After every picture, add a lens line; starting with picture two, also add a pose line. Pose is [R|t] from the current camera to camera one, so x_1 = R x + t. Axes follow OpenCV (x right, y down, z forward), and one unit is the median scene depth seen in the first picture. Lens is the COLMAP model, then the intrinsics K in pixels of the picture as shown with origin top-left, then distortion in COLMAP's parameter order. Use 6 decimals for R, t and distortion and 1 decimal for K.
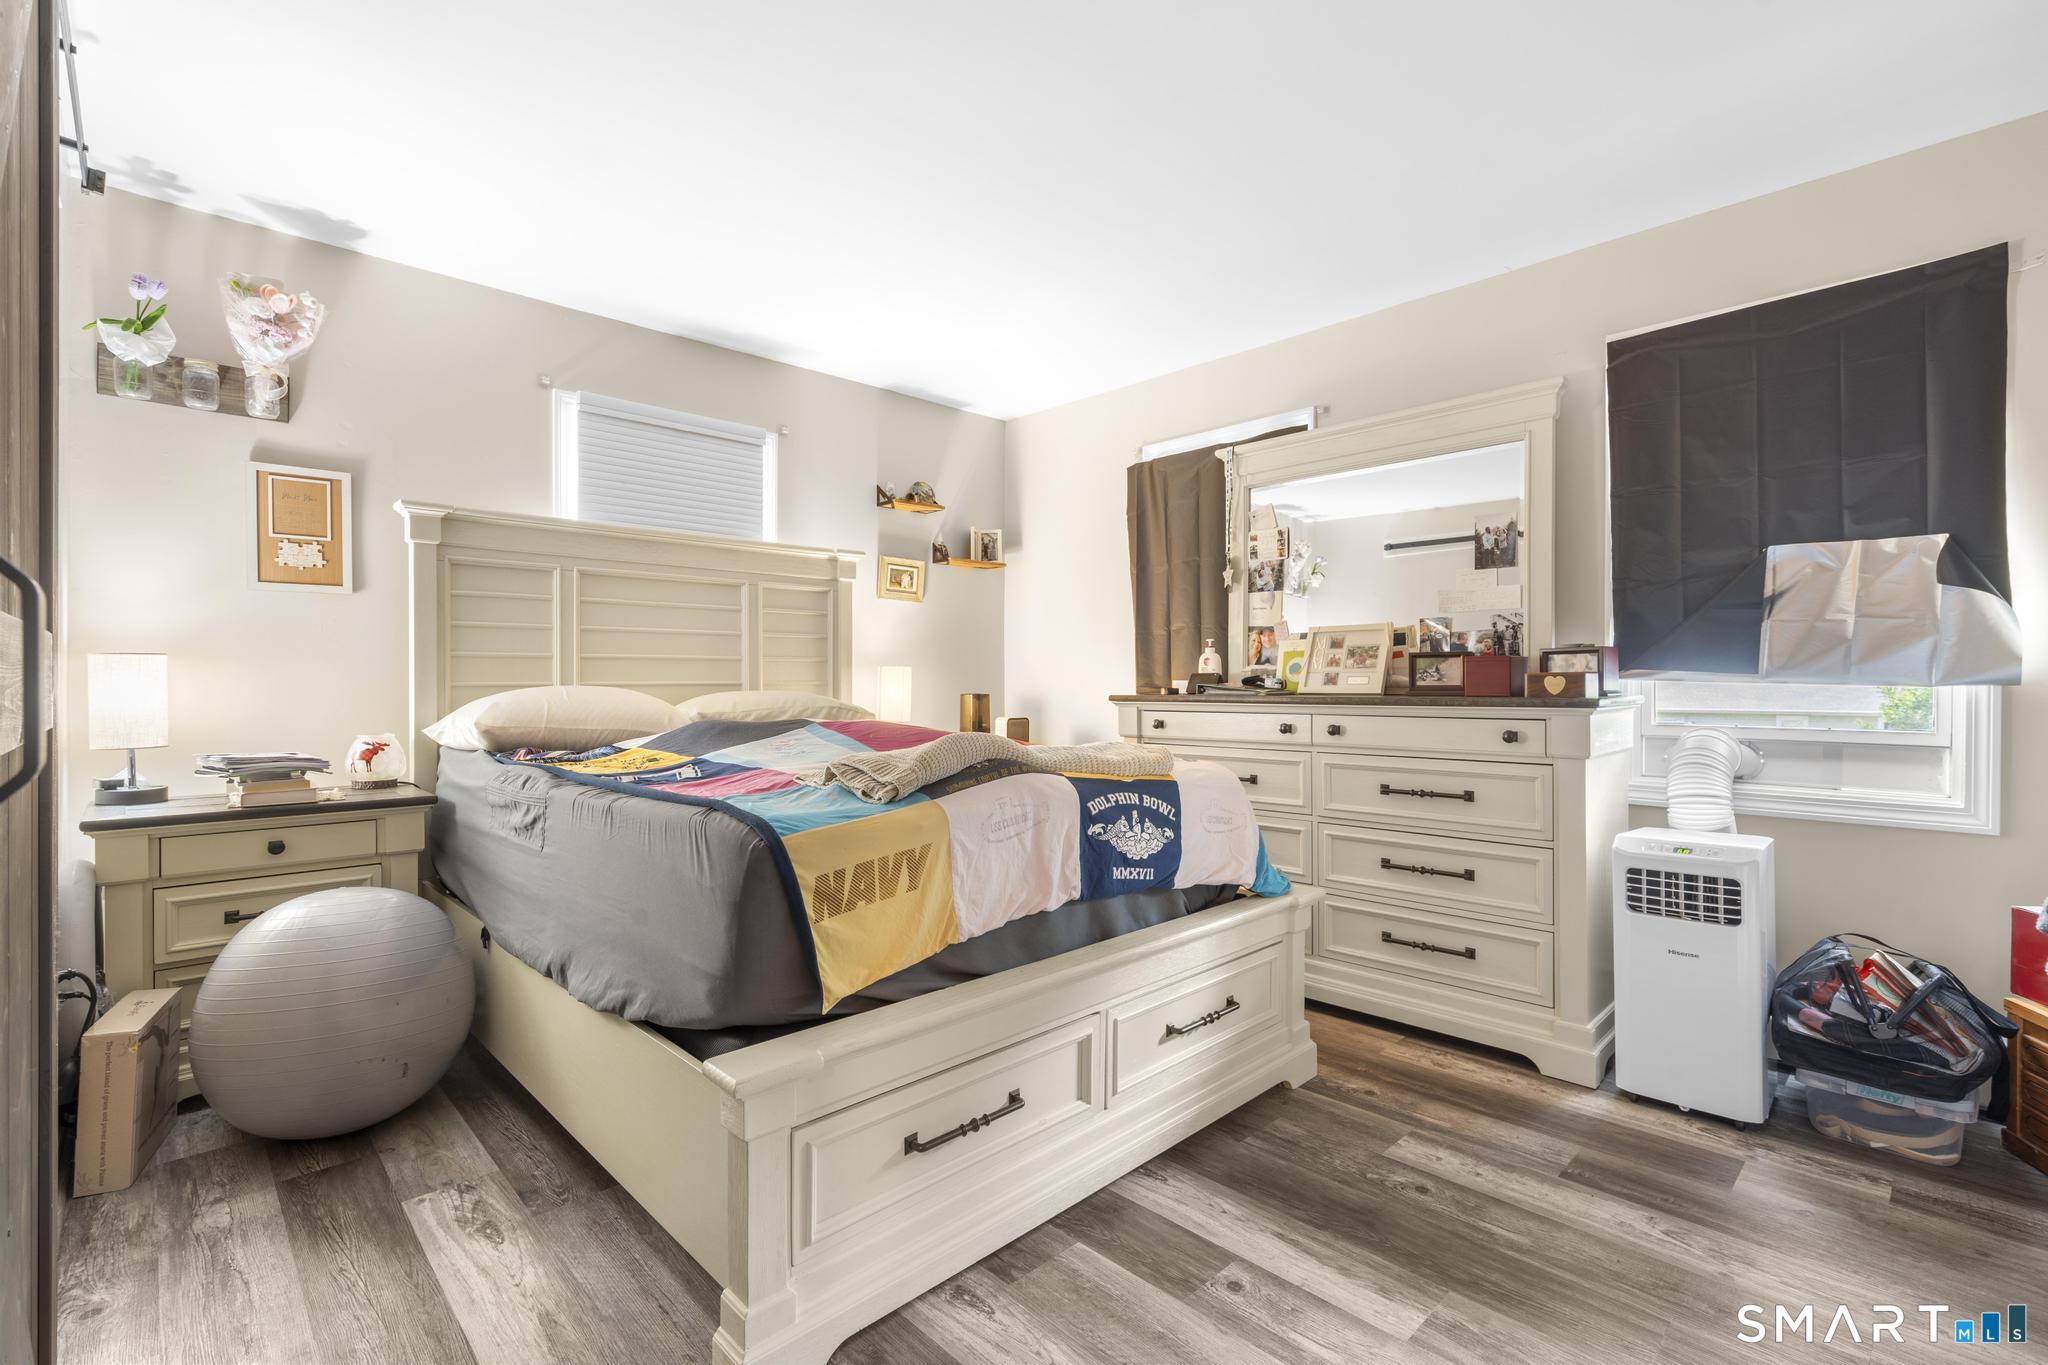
lens RADIAL K [[920.5, 0, 1020.6], [0, 920.5, 689.7], [0, 0, 1]] dist [-0.008040, 0.004282]
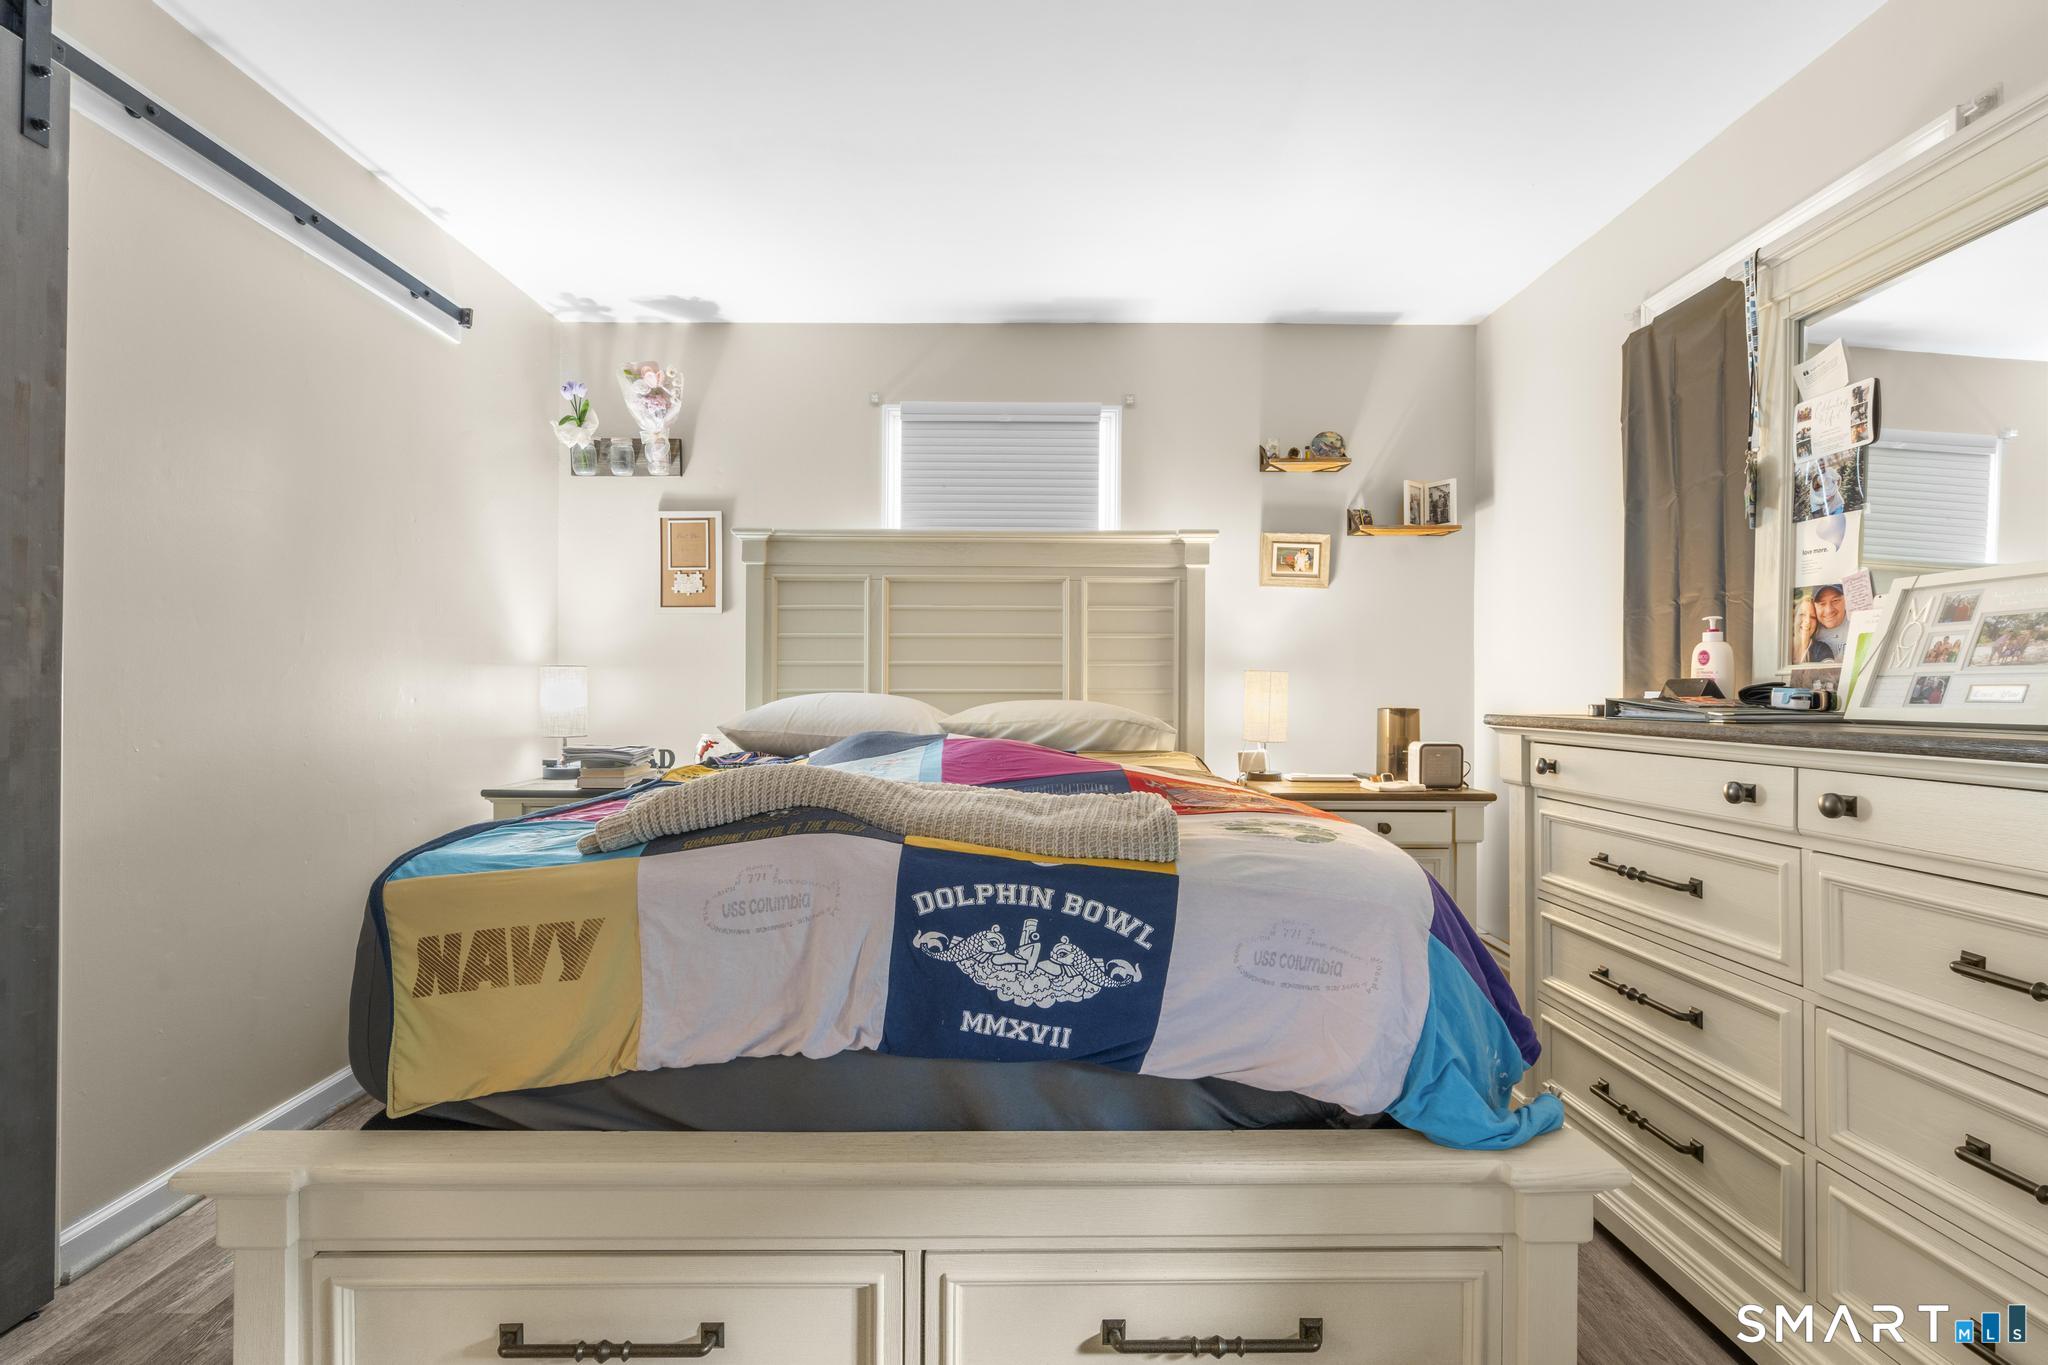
lens RADIAL K [[920.5, 0, 1020.8], [0, 920.5, 685.6], [0, 0, 1]] dist [-0.008040, 0.004282]
pose [[0.724258, 0.002078, -0.689526, 0.358264], [-0.011176, 0.999899, -0.008726, -0.005553], [0.689438, 0.014026, 0.724209, 0.407521]]
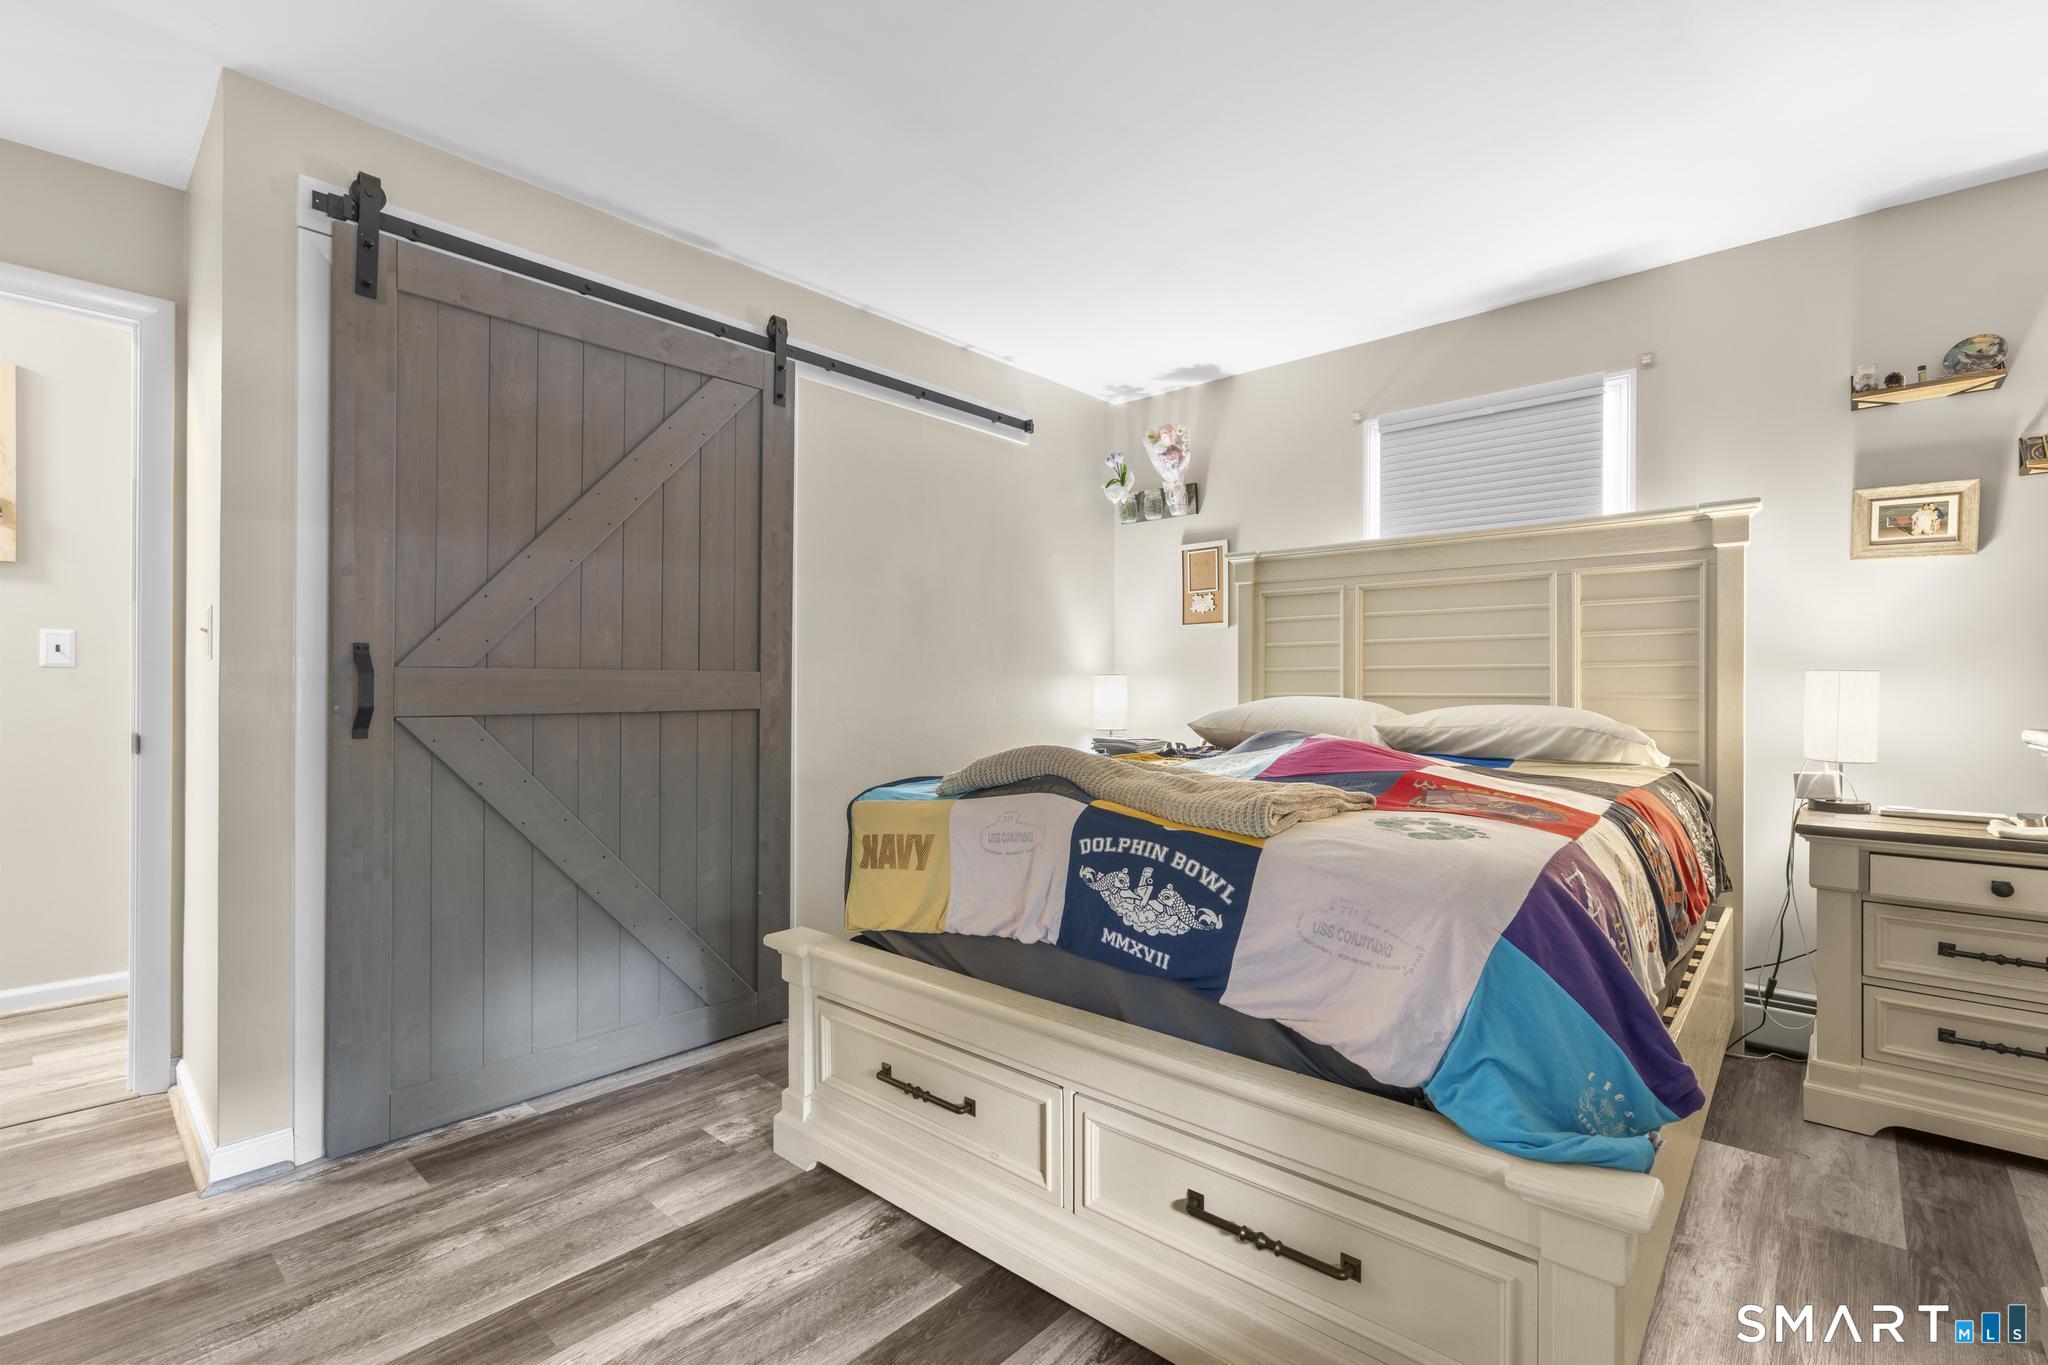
lens RADIAL K [[920.5, 0, 1020.8], [0, 920.5, 685.3], [0, 0, 1]] dist [-0.008040, 0.004282]
pose [[0.072963, -0.003328, -0.997329, 0.605654], [-0.012751, 0.999910, -0.004270, -0.008746], [0.997253, 0.013028, 0.072914, 0.588416]]
